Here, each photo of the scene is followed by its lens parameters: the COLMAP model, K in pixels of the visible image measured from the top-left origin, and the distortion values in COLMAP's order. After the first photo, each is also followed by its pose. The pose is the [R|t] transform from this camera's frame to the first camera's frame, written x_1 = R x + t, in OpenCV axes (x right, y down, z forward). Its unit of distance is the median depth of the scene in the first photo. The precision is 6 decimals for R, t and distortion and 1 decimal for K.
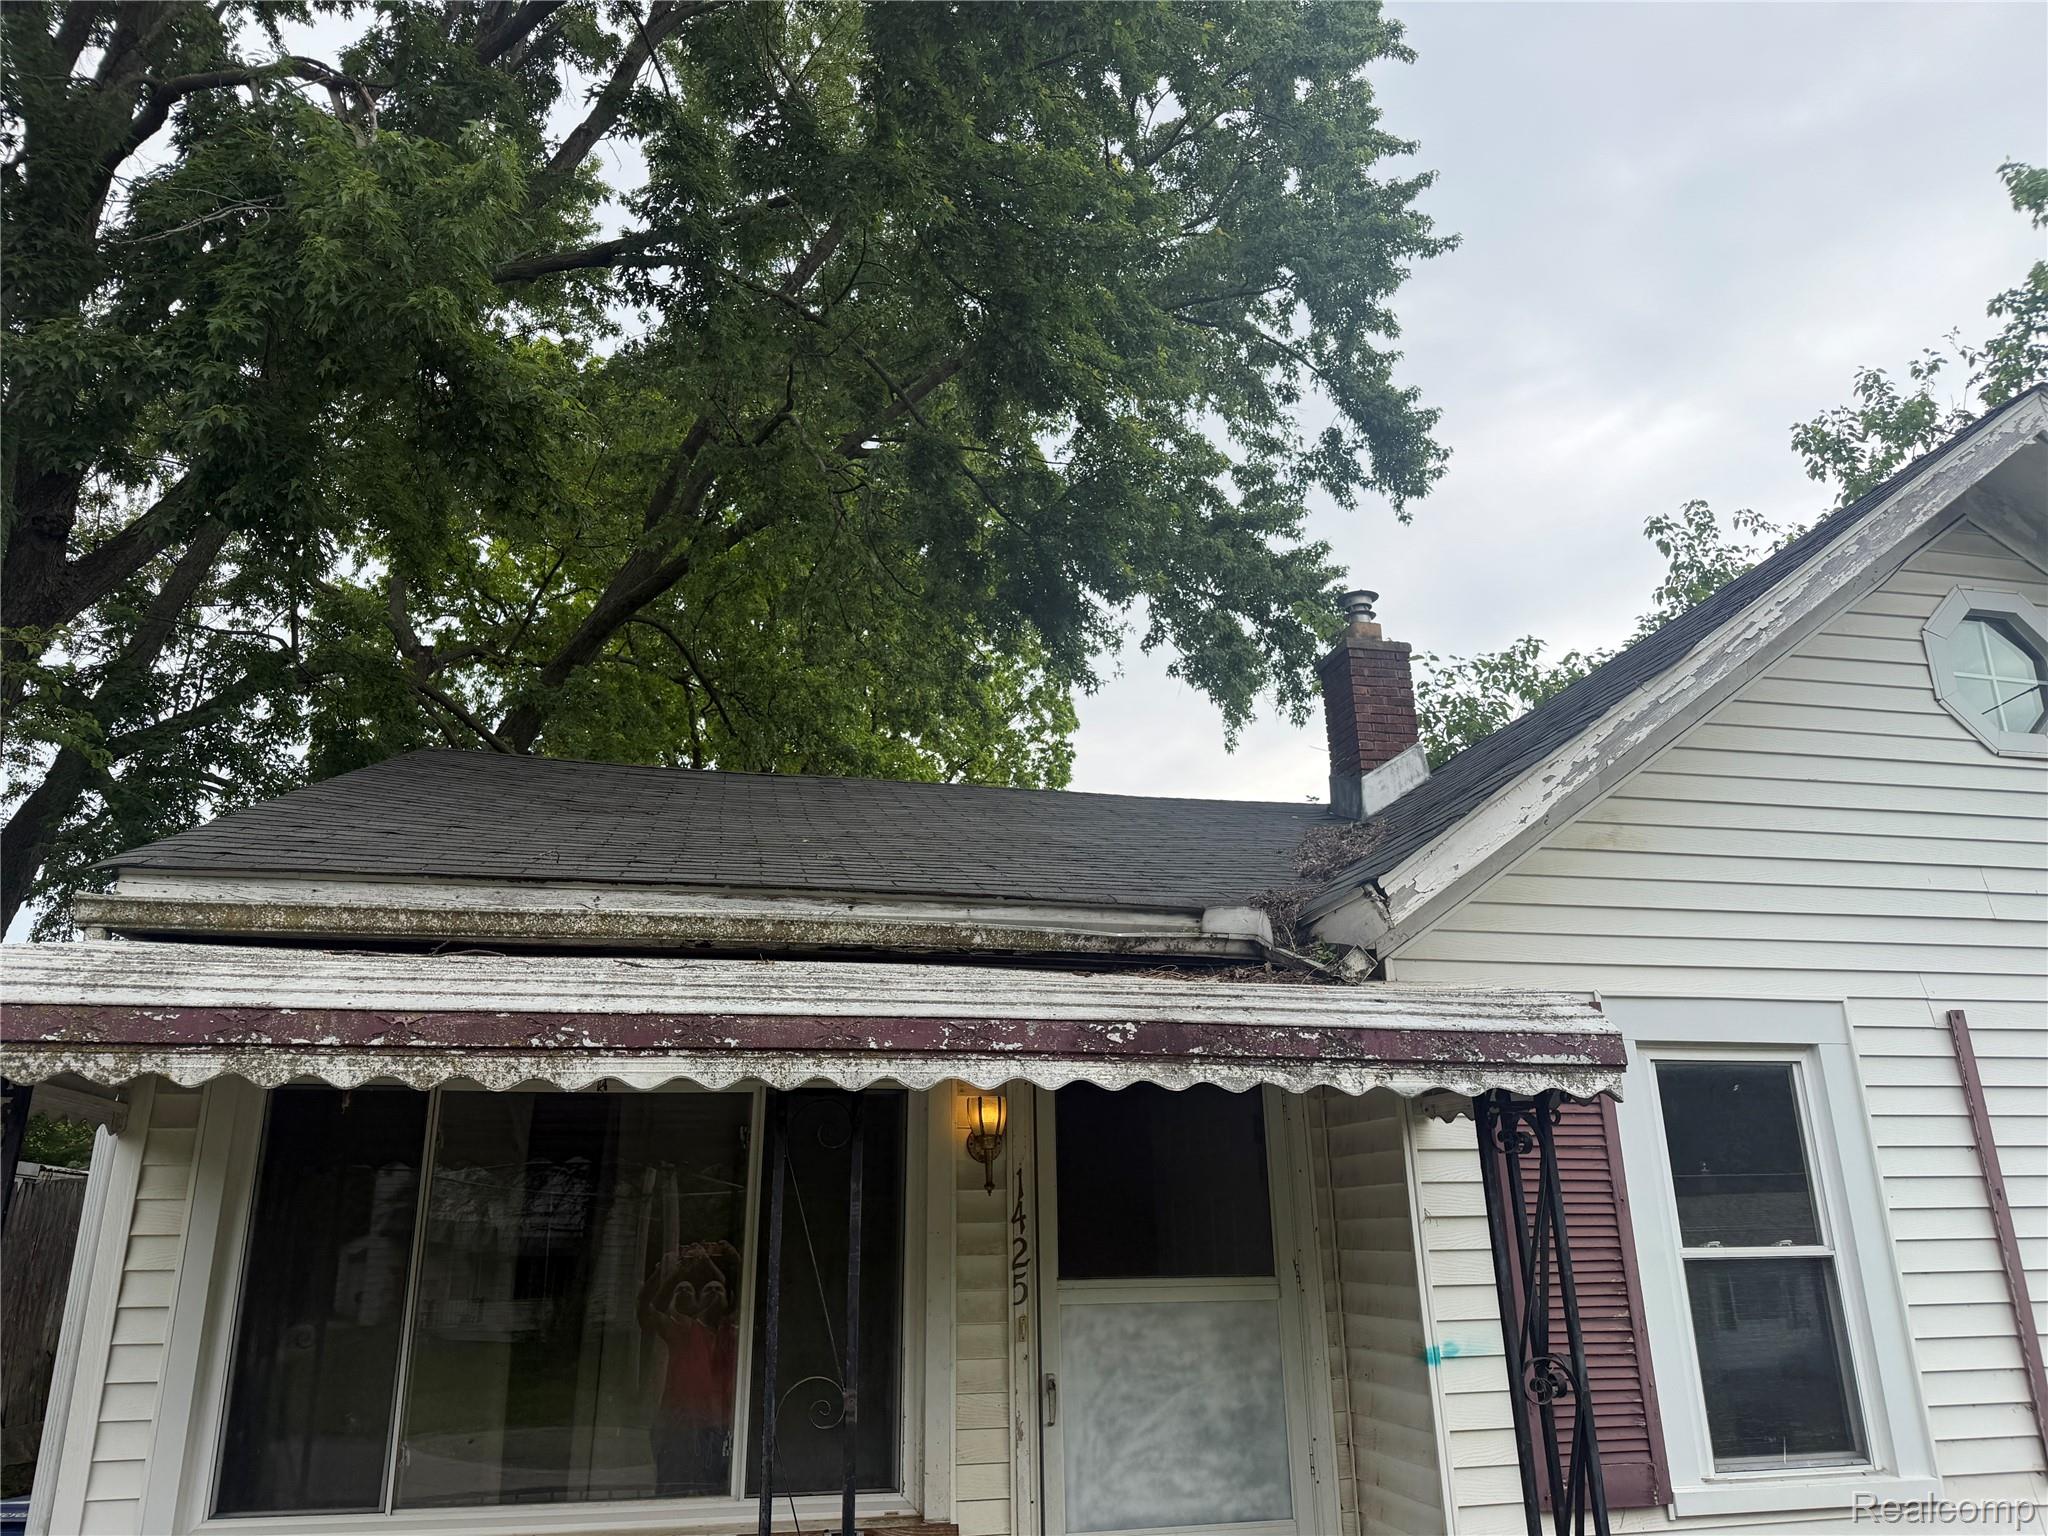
lens RADIAL K [[1449.5, 0, 1024.0], [0, 1449.5, 768.0], [0, 0, 1]] dist [0.133020, -0.195246]
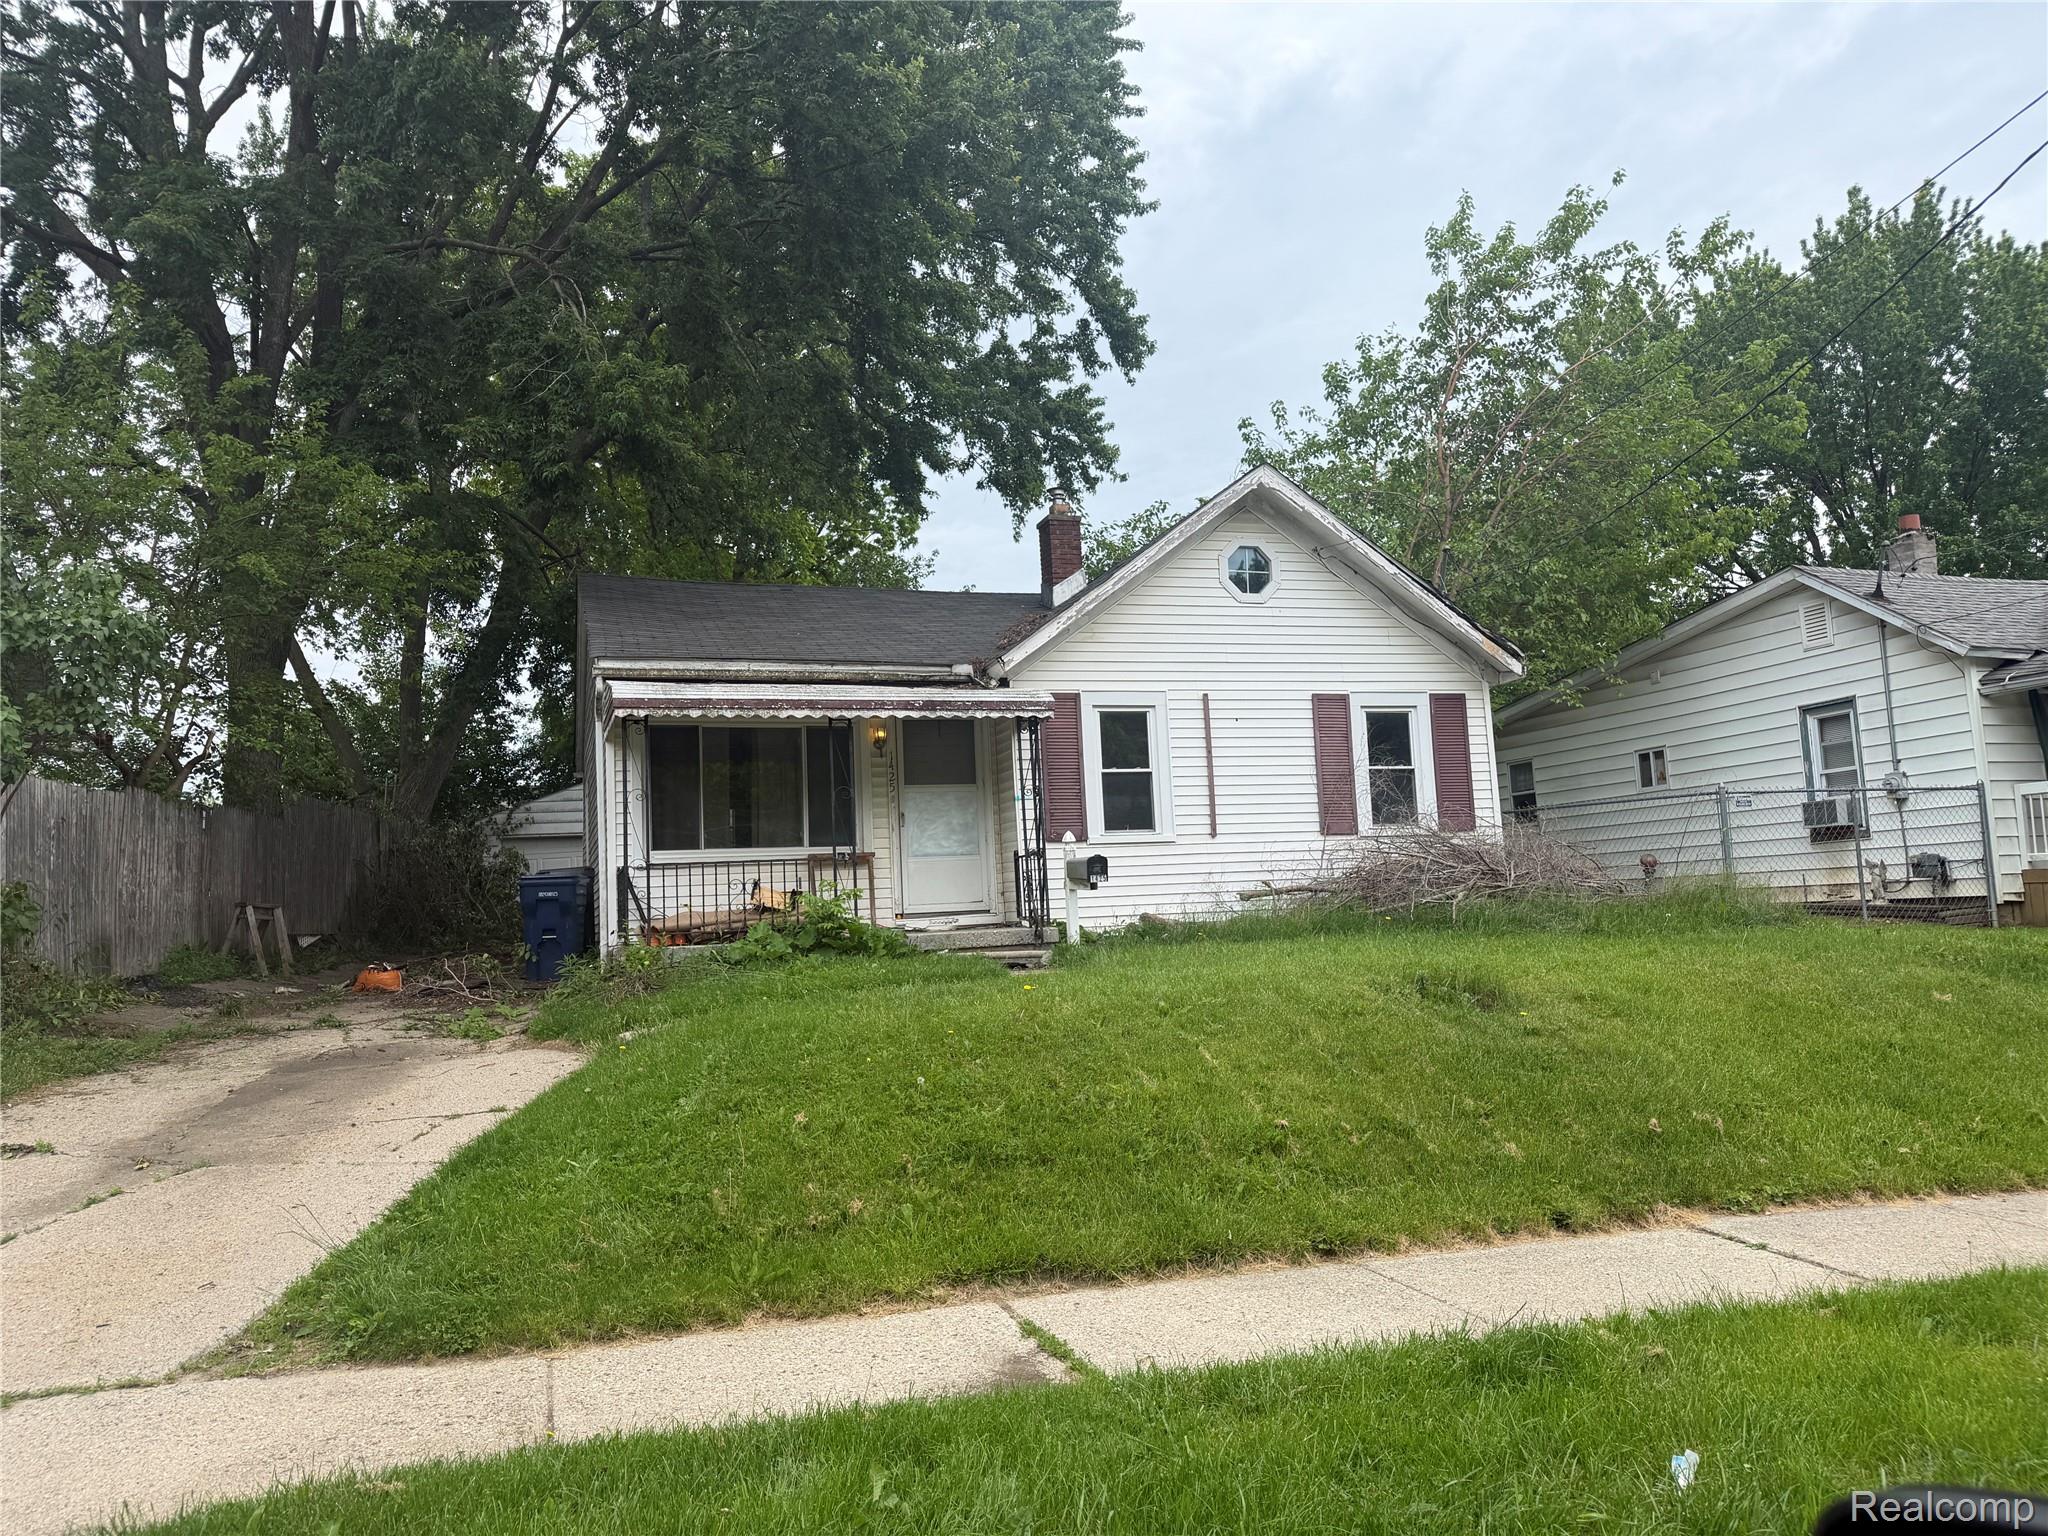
lens RADIAL K [[1391.1, 0, 1011.4], [0, 1391.1, 765.6], [0, 0, 1]] dist [0.050977, -0.000665]
pose [[0.995572, -0.021149, 0.091597, -0.019728], [0.002228, 0.979401, 0.201915, -0.272979], [-0.093981, -0.200816, 0.975110, -1.806056]]
